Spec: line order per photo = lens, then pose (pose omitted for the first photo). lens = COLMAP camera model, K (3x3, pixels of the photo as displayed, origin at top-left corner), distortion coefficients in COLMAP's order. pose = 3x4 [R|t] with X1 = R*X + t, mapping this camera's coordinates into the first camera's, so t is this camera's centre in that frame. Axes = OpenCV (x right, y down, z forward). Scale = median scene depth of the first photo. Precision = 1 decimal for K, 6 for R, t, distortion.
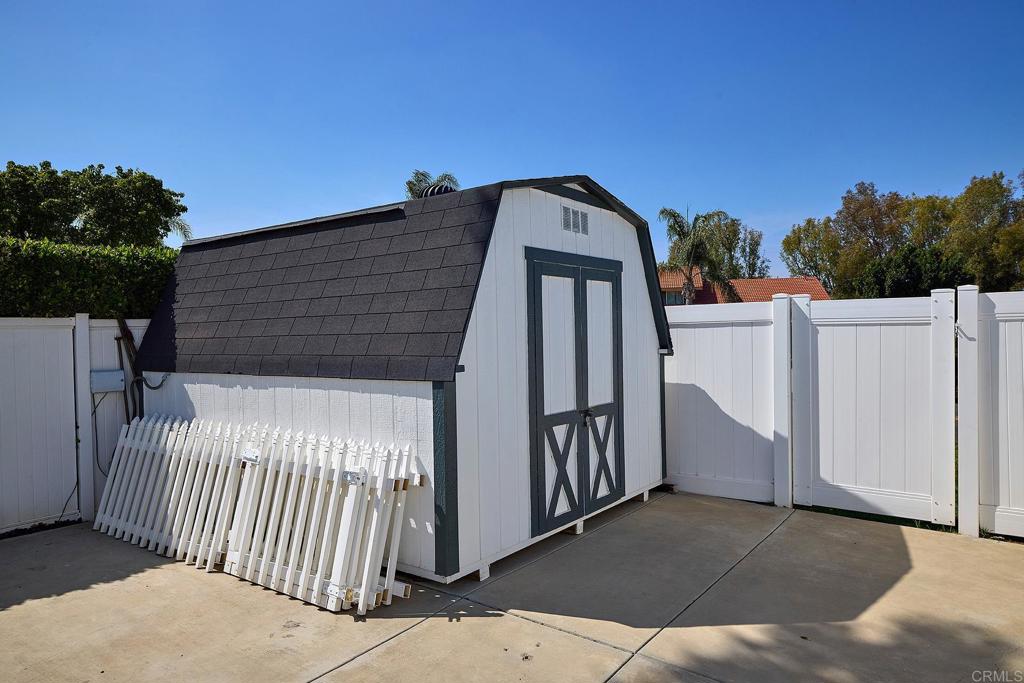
lens RADIAL K [[661.9, 0, 512.6], [0, 661.9, 339.4], [0, 0, 1]] dist [0.000594, 0.000323]
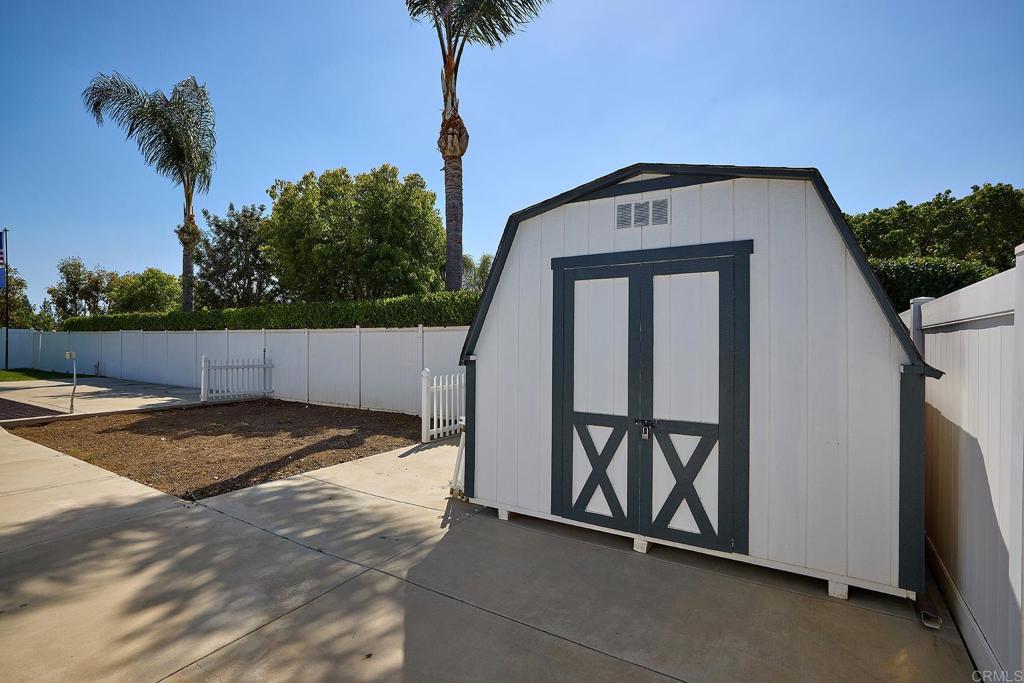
lens RADIAL K [[497.3, 0, 510.9], [0, 497.3, 339.4], [0, 0, 1]] dist [-0.016001, 0.003467]
pose [[0.079388, 0.016890, -0.996701, 0.787710], [-0.018701, 0.999706, 0.015451, -0.011431], [0.996668, 0.017412, 0.079681, 0.776288]]
